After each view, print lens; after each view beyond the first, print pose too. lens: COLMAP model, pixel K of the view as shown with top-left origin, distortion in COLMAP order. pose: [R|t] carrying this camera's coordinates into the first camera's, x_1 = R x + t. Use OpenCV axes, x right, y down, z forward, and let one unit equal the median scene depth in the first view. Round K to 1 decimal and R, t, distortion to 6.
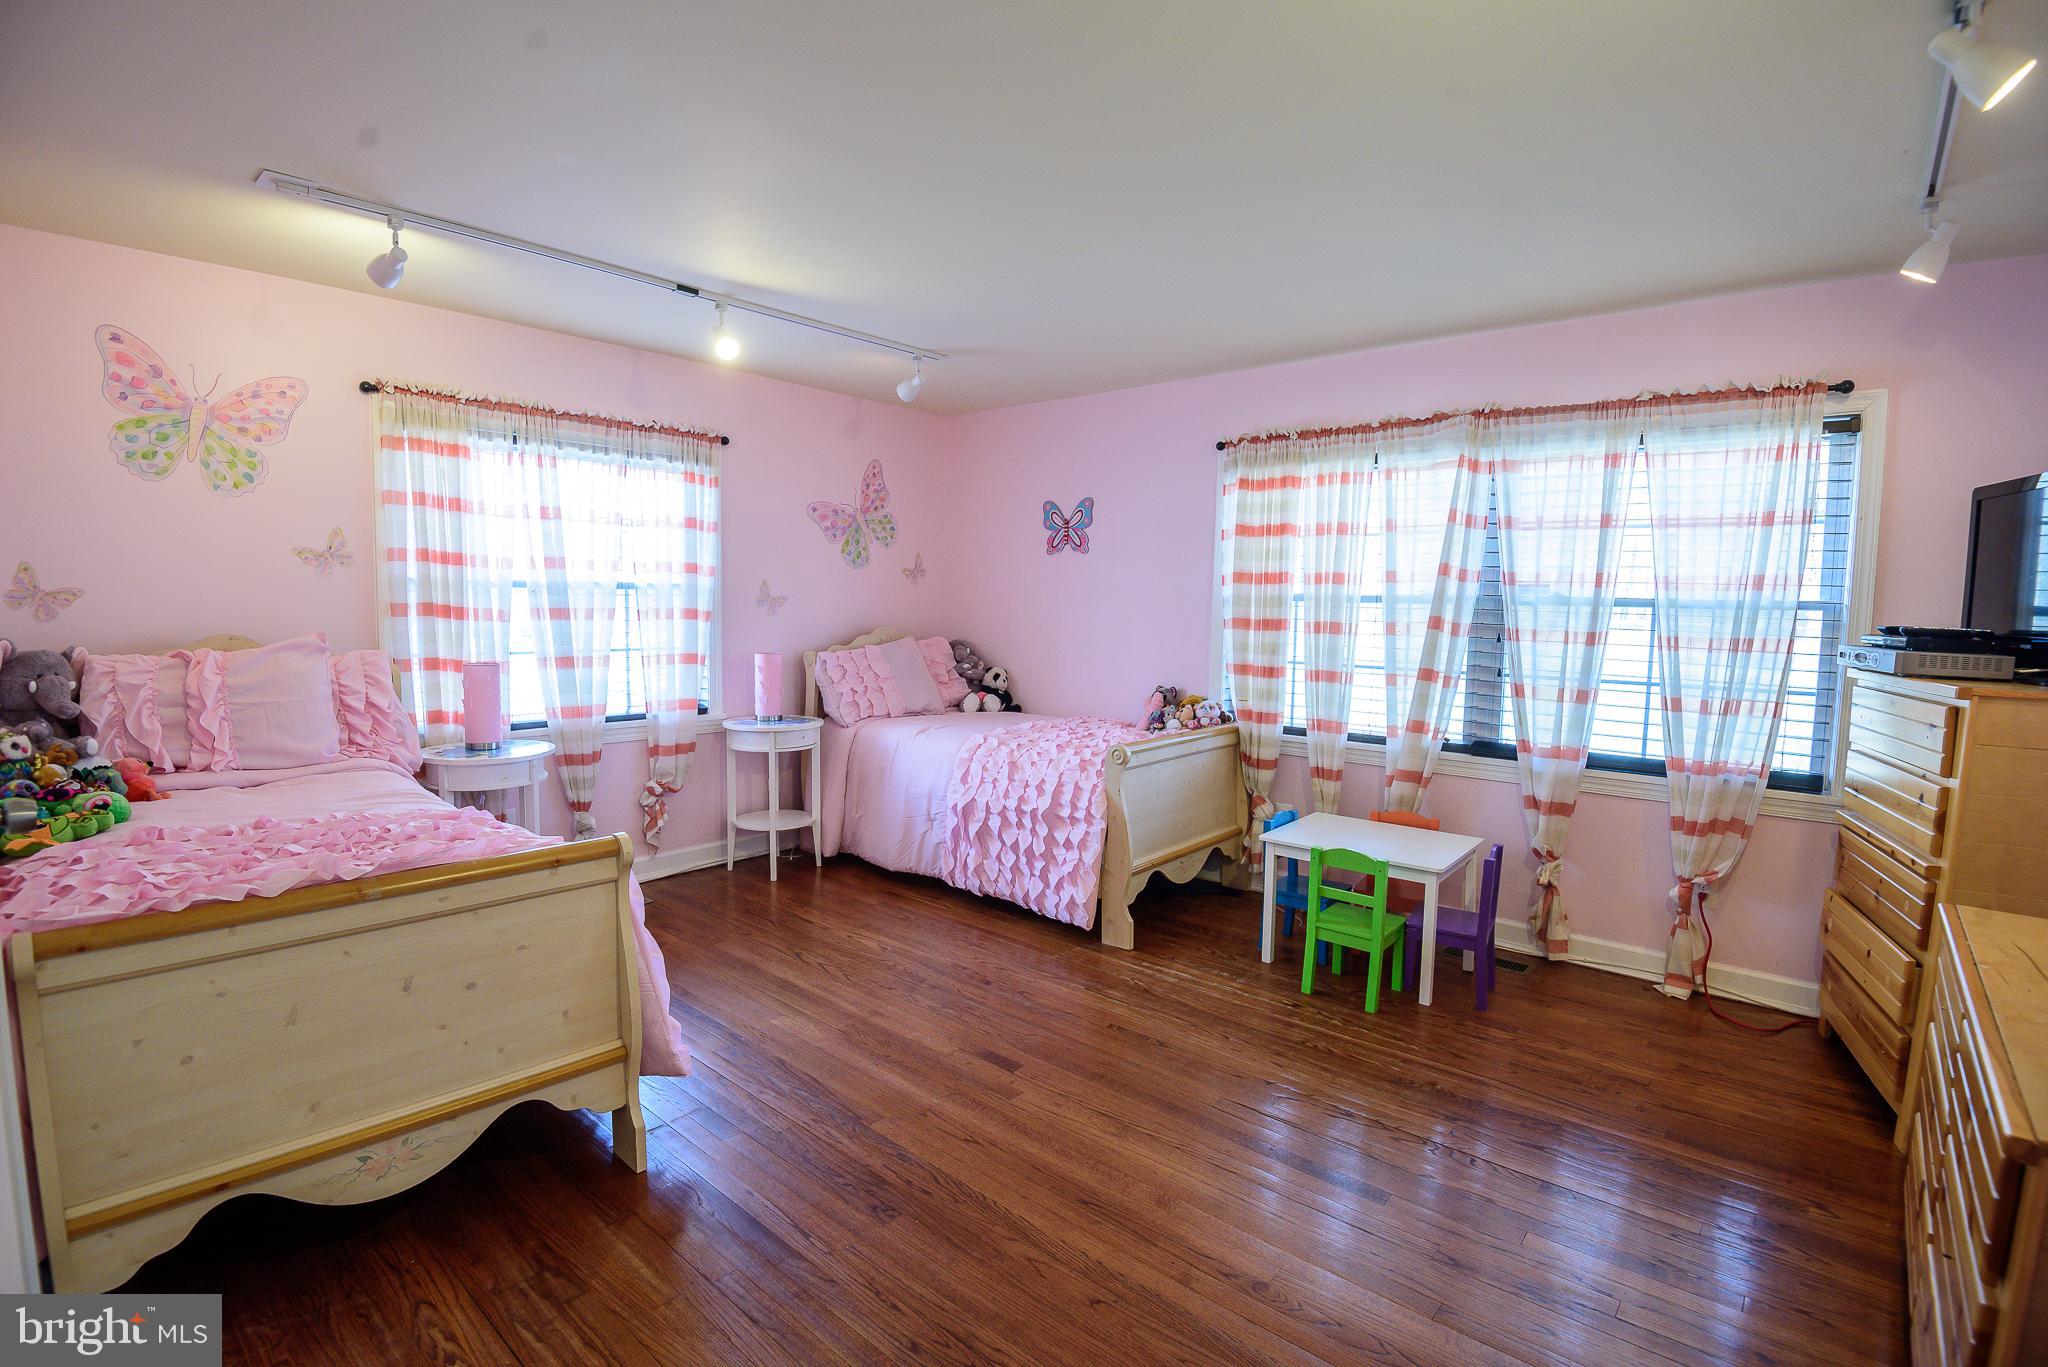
lens RADIAL K [[958.7, 0, 1013.9], [0, 958.7, 673.0], [0, 0, 1]] dist [-0.021790, -0.011214]
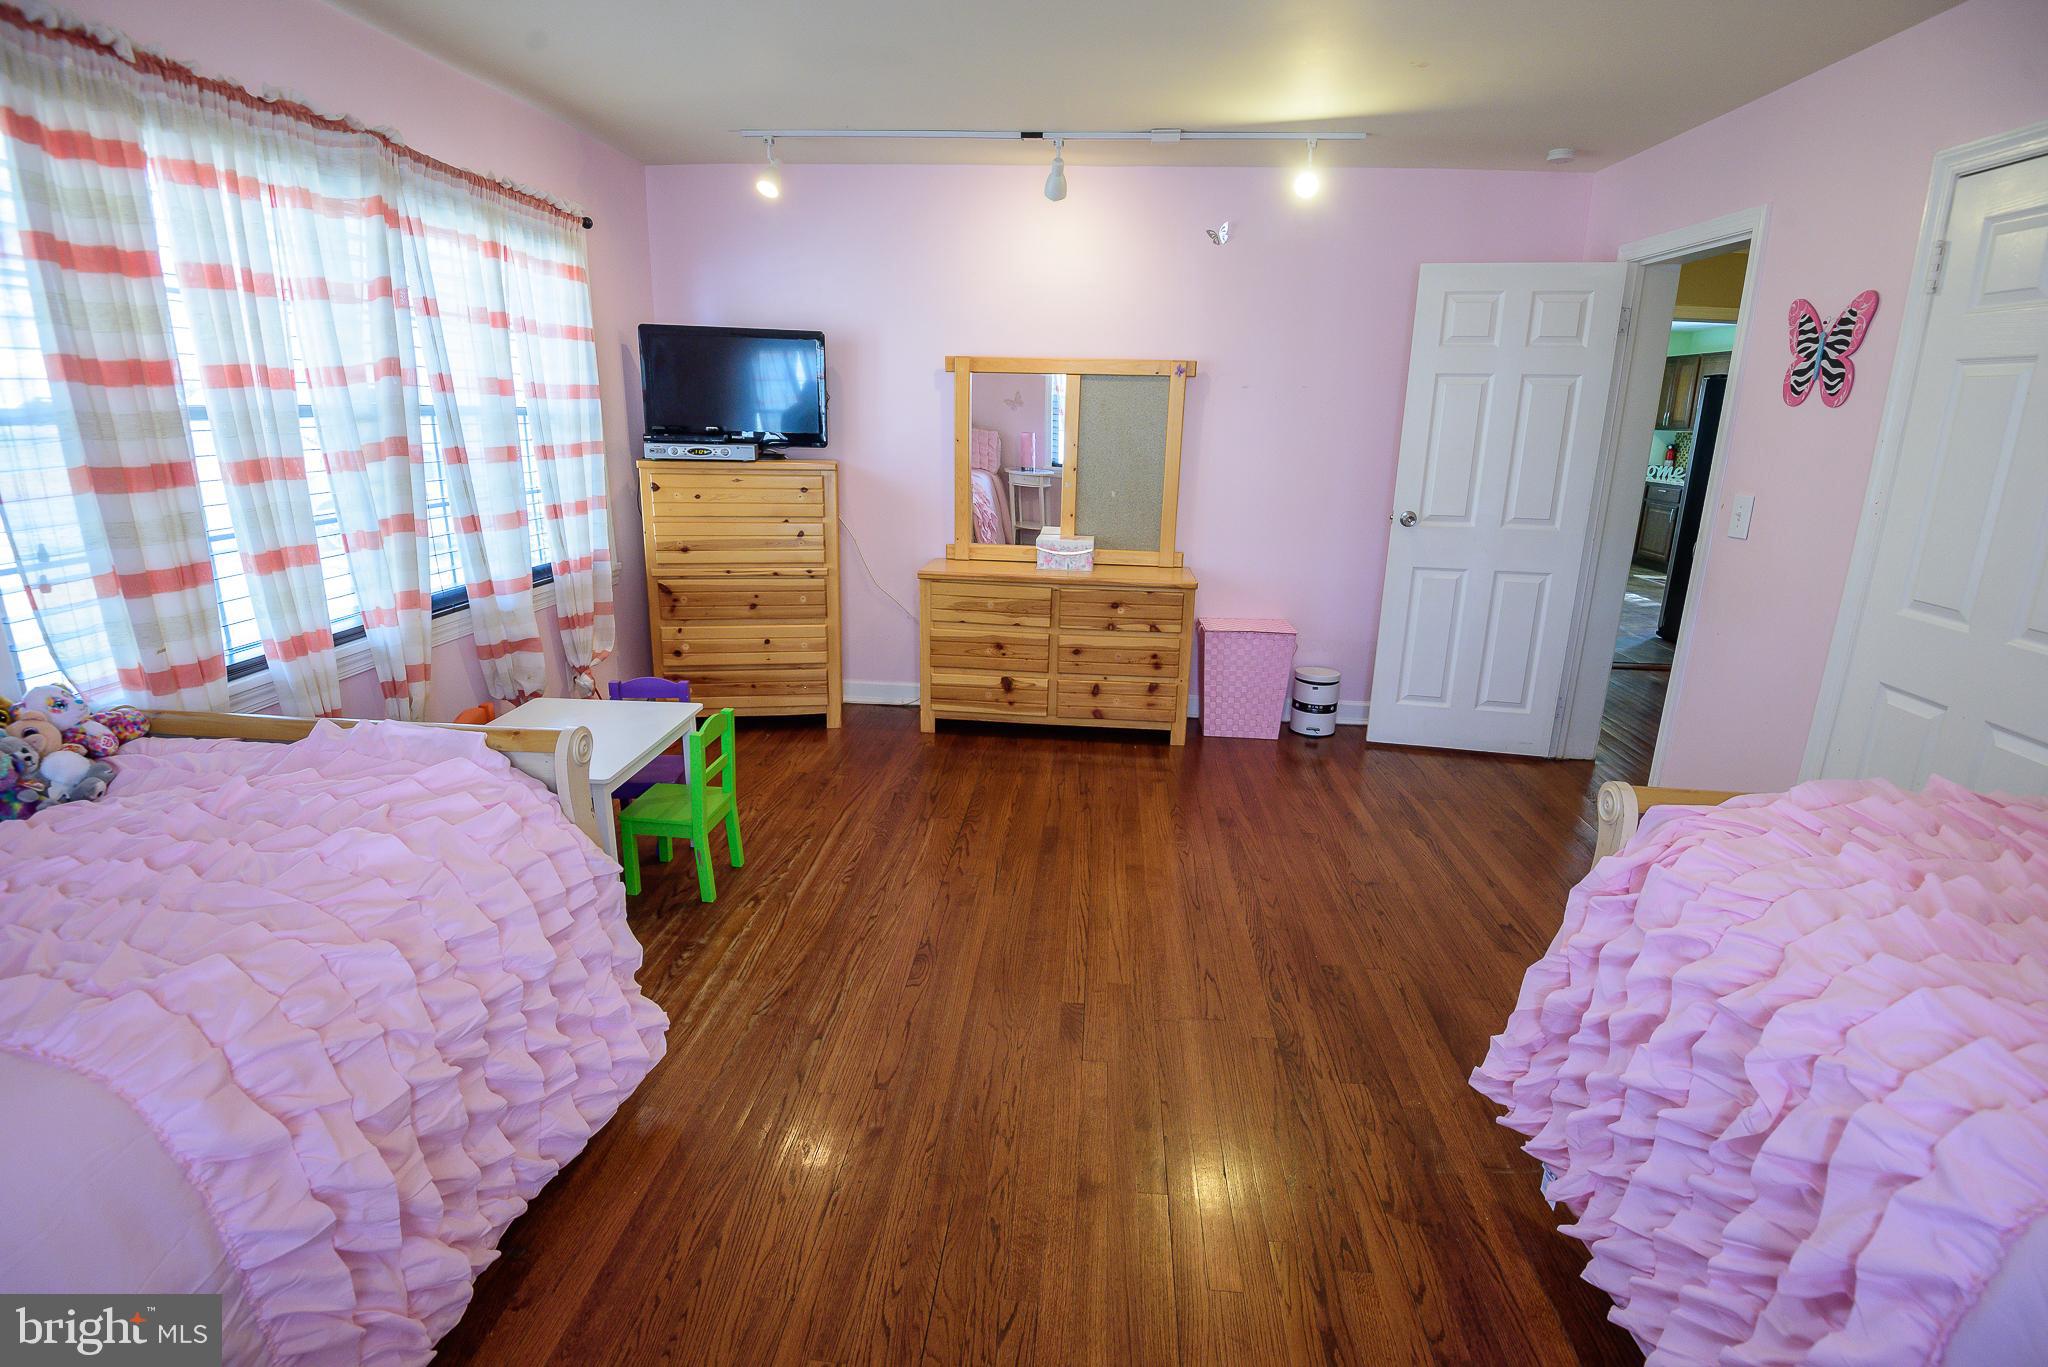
lens RADIAL K [[958.7, 0, 1013.9], [0, 958.7, 673.0], [0, 0, 1]] dist [-0.021790, -0.011214]
pose [[-0.609133, -0.199801, 0.767488, -0.388374], [0.090142, 0.944030, 0.317303, -0.073221], [-0.787929, 0.262462, -0.557029, 1.061259]]
